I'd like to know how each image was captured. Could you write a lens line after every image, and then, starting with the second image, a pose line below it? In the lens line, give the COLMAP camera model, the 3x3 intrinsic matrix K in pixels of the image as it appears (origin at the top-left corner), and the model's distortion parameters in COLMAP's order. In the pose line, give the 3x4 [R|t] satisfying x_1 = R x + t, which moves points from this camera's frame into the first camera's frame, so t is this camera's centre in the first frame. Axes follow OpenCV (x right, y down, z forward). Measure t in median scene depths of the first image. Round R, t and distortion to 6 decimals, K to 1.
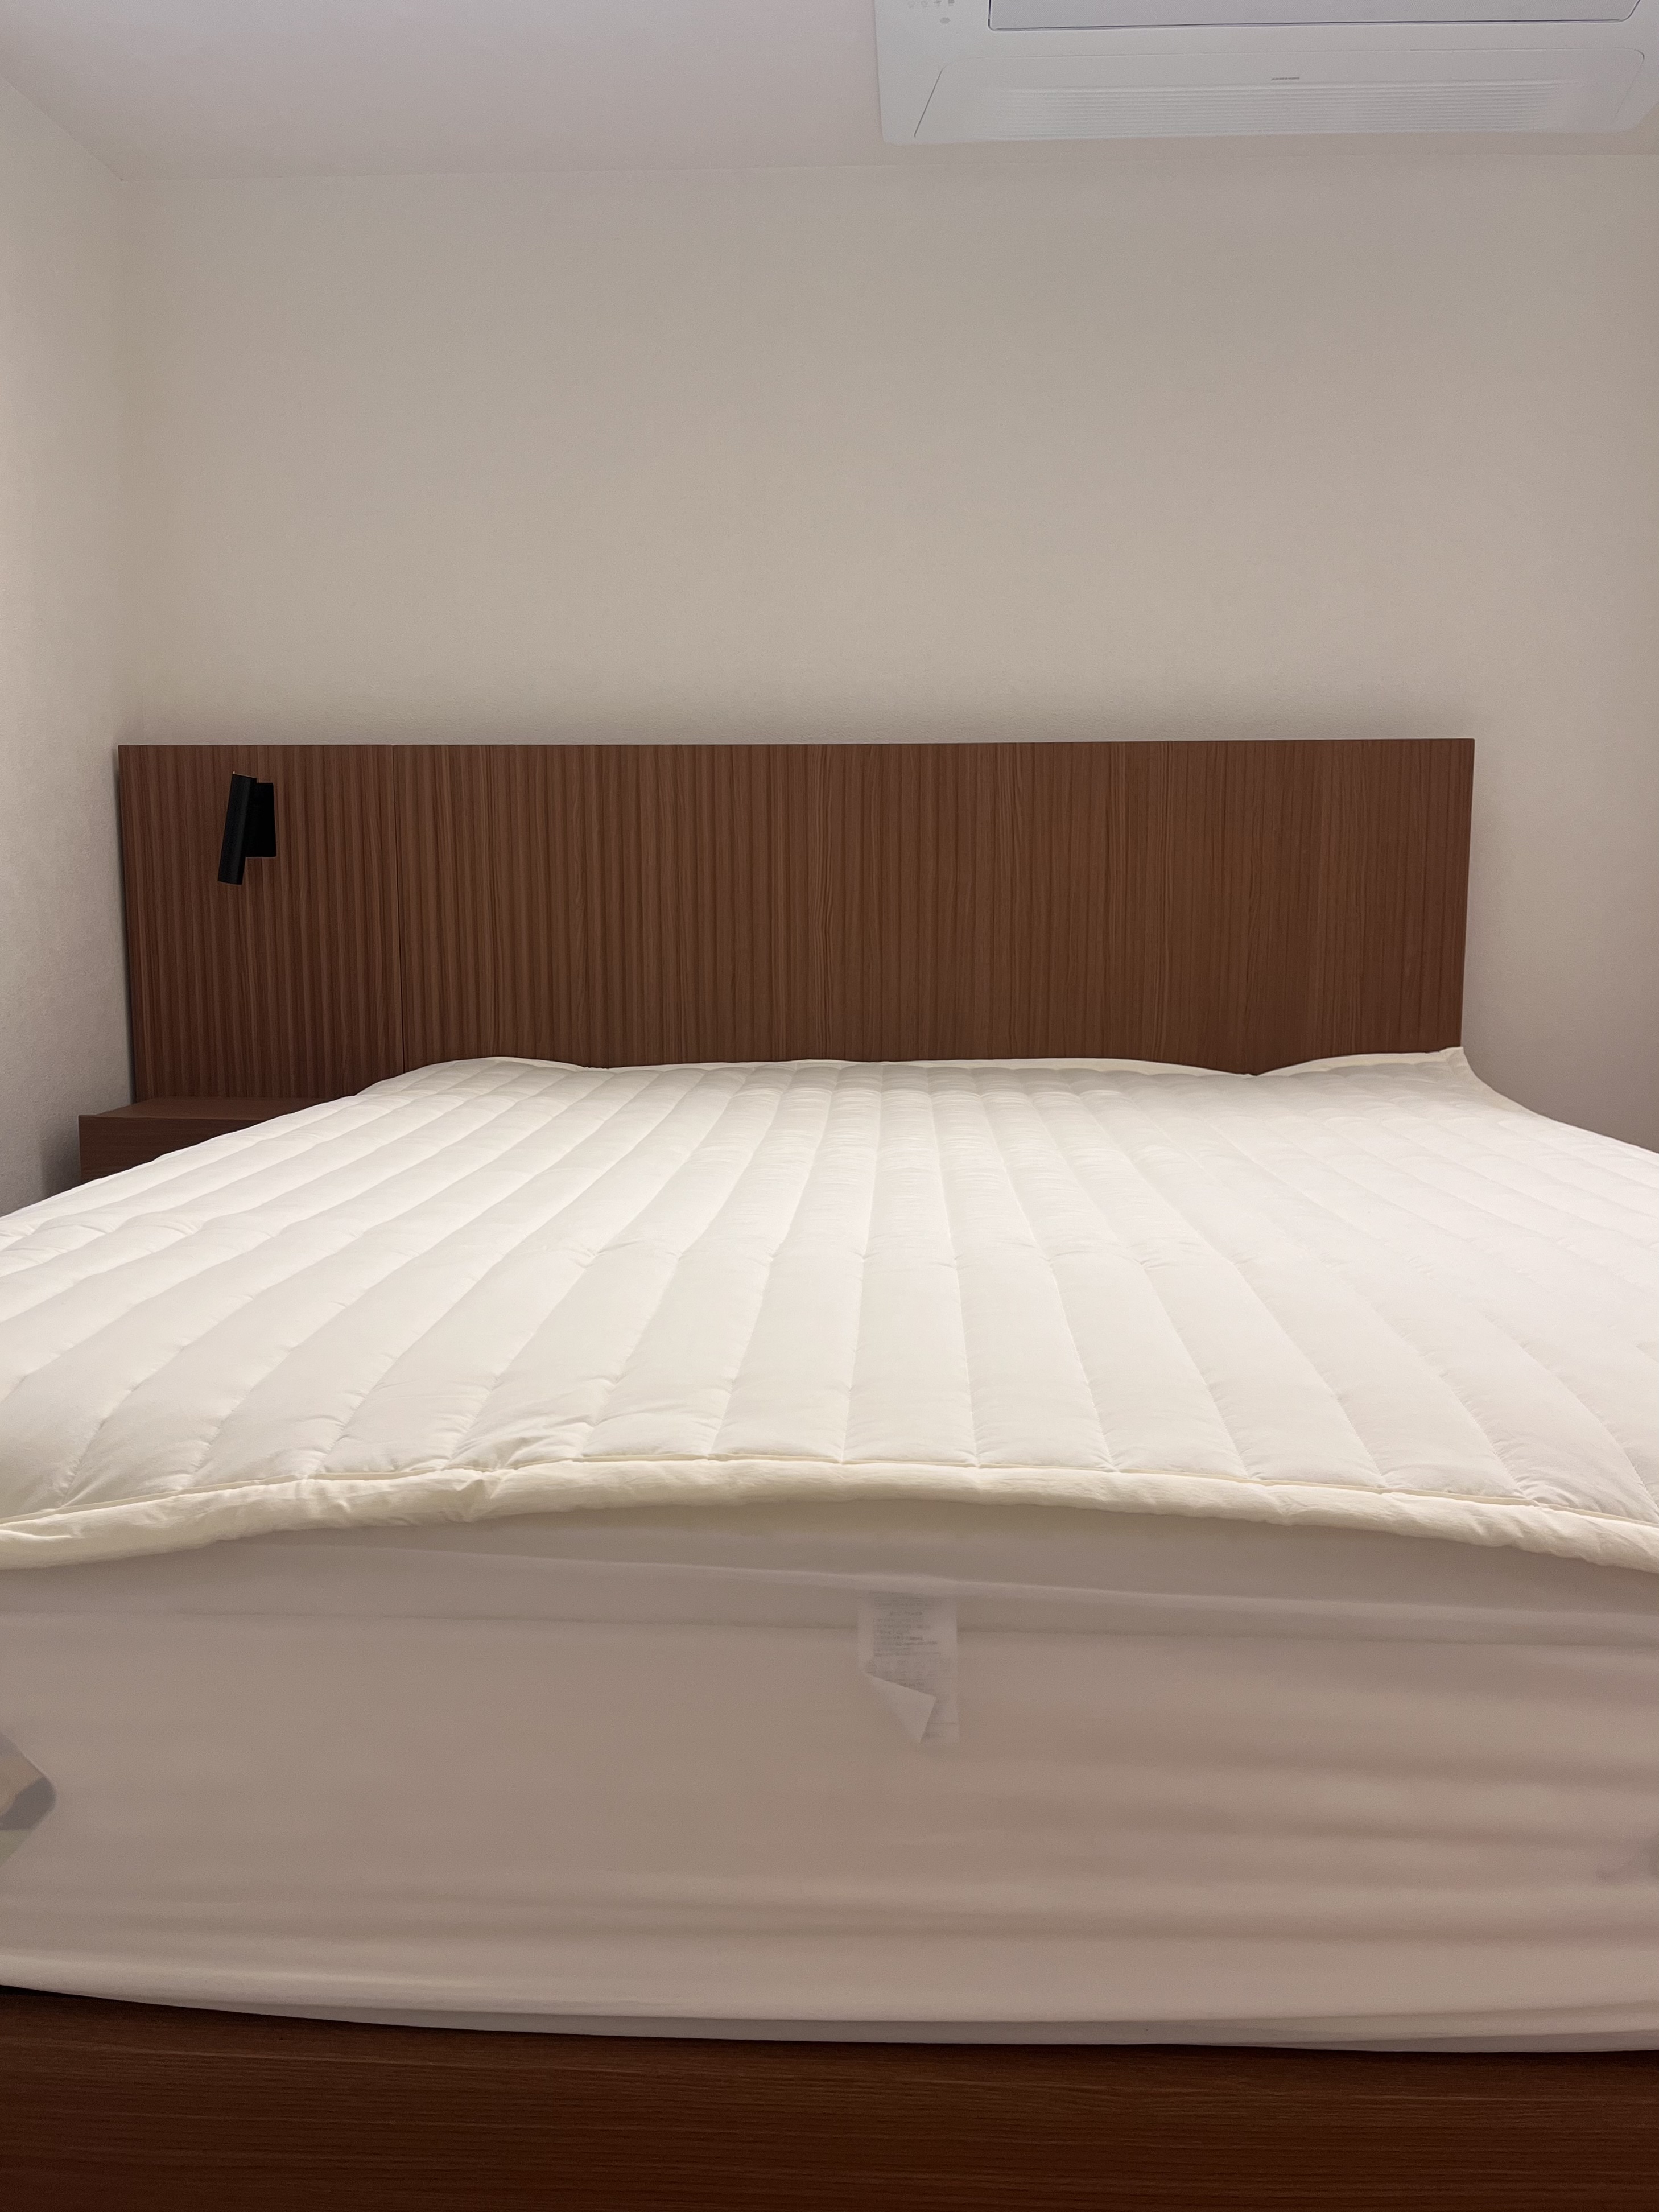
lens RADIAL K [[1666.8, 0, 829.5], [0, 1666.8, 1106.0], [0, 0, 1]] dist [0.008892, 0.001009]
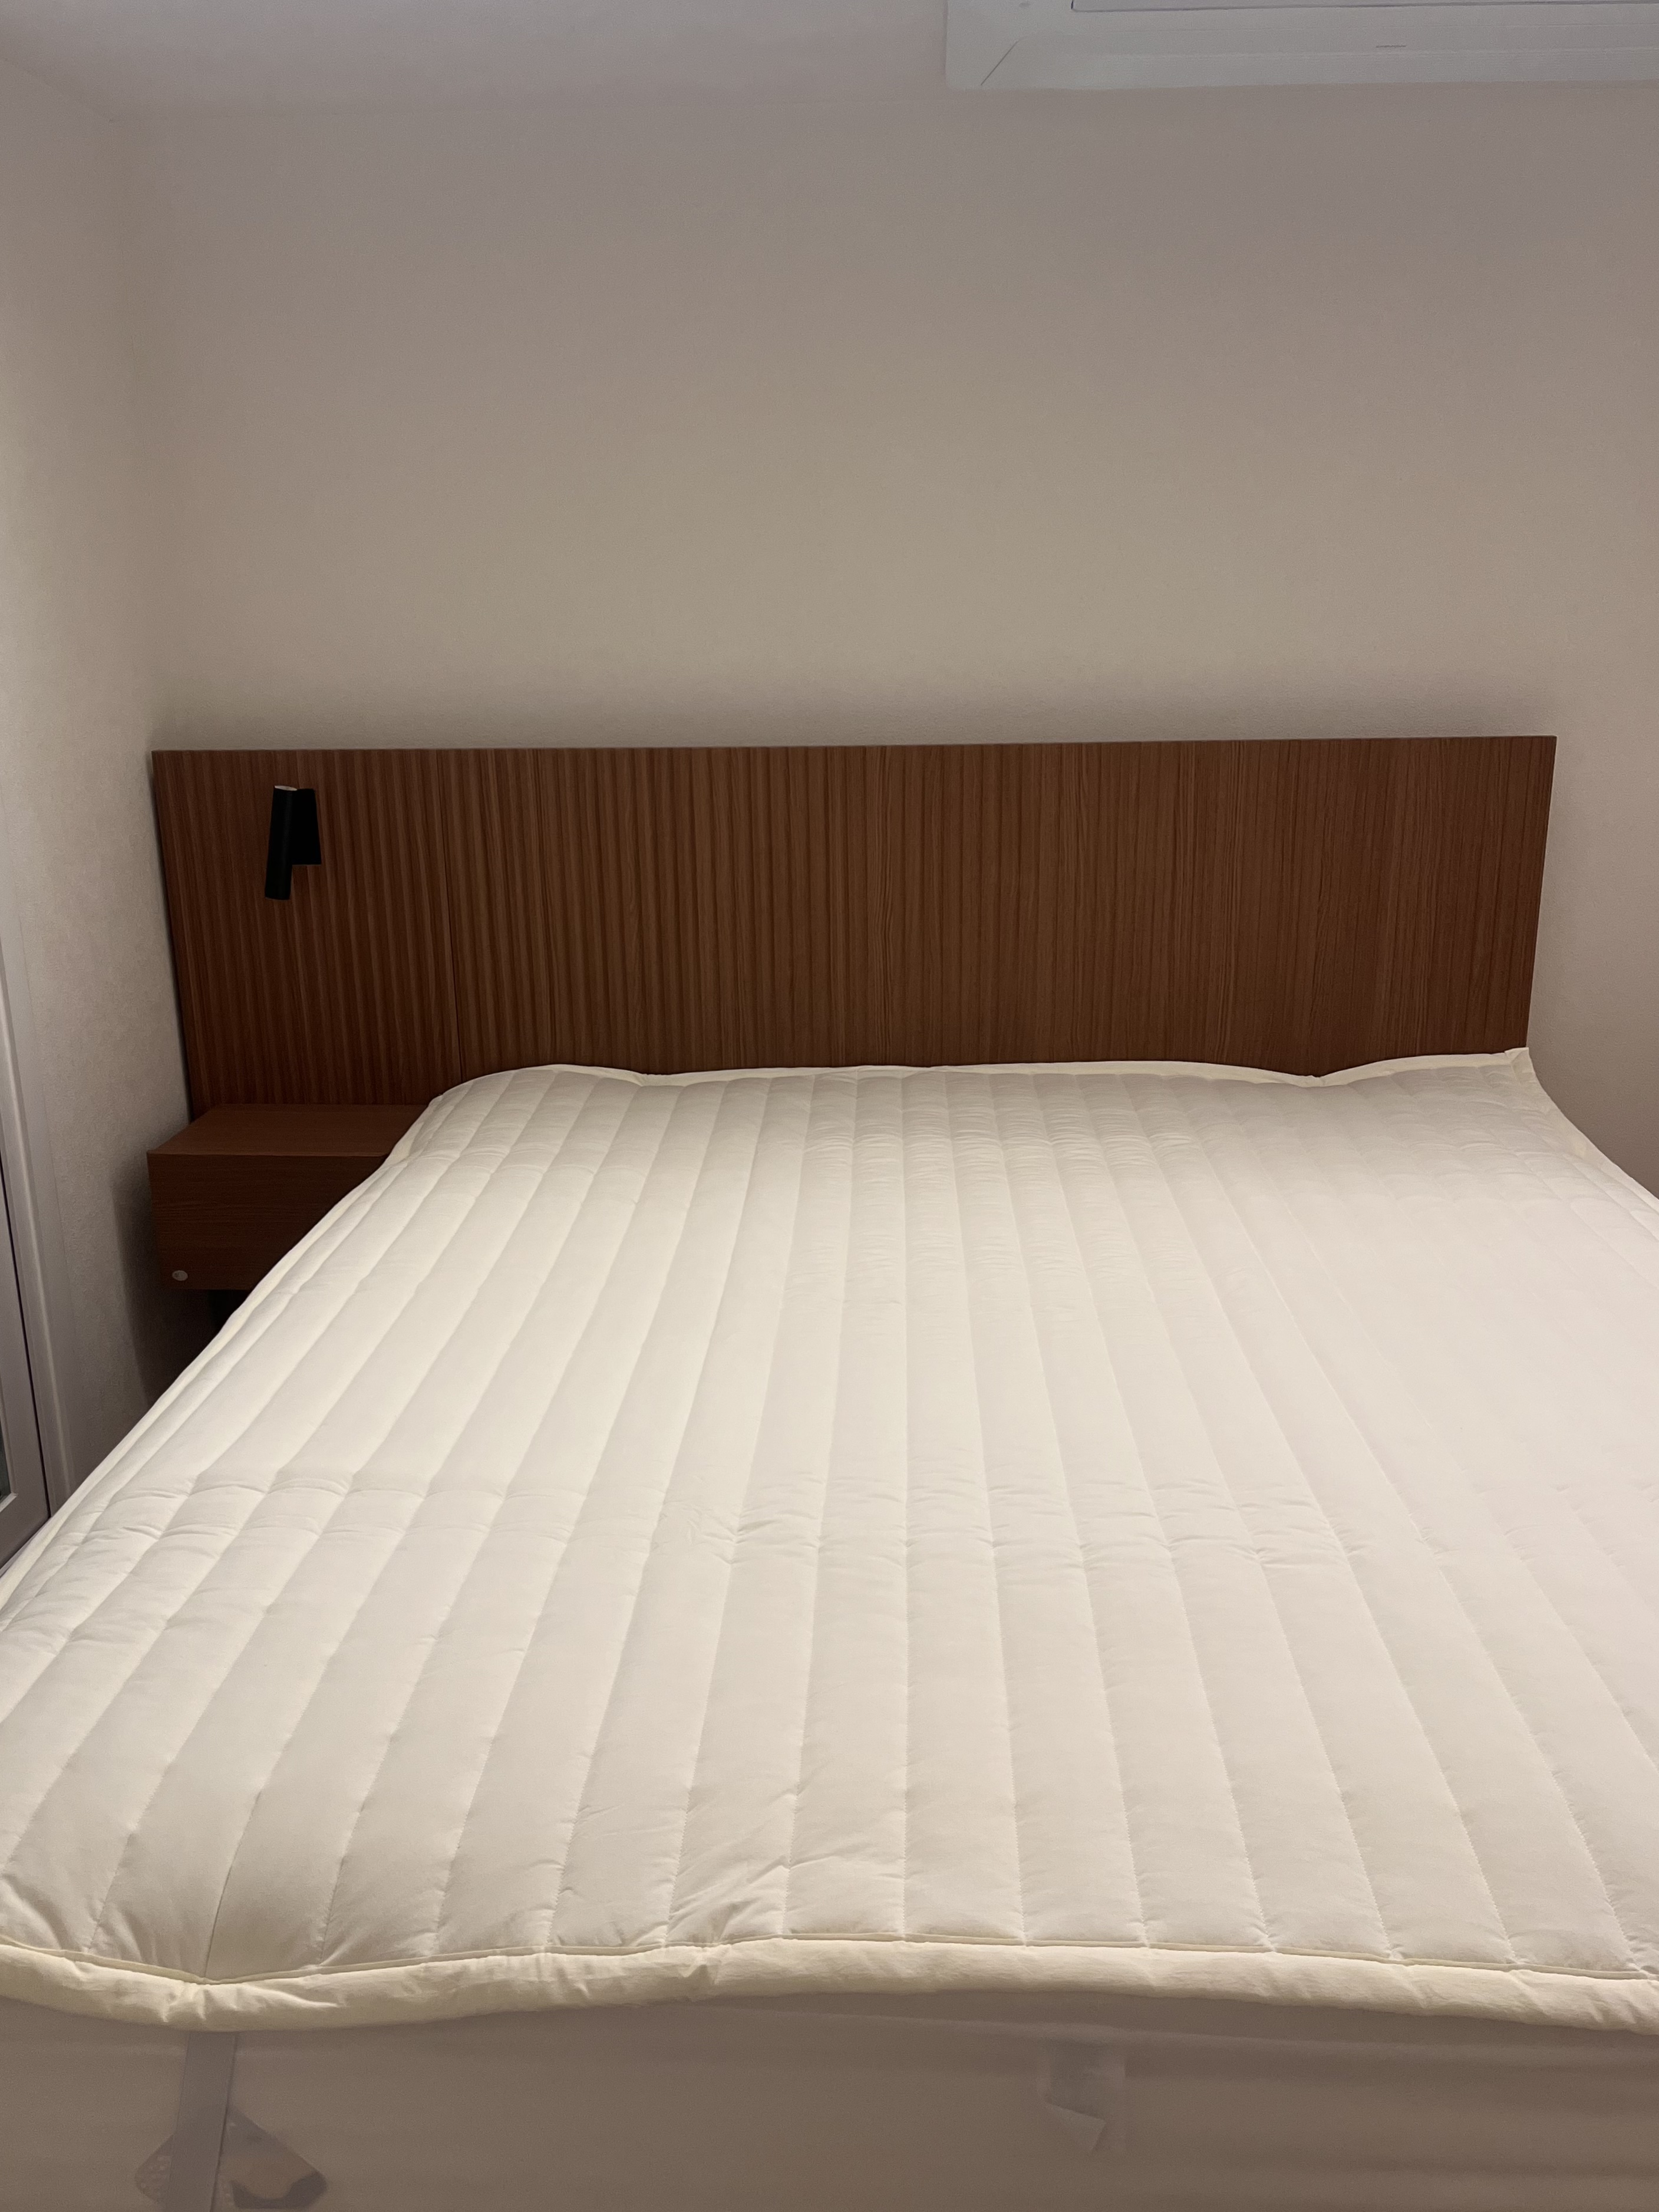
lens RADIAL K [[1717.9, 0, 829.5], [0, 1717.9, 1106.0], [0, 0, 1]] dist [0.007656, -0.004148]
pose [[0.999916, -0.012945, -0.000037, -0.037036], [0.012798, 0.988139, 0.153025, -0.163954], [-0.001945, -0.153013, 0.988222, -0.016326]]
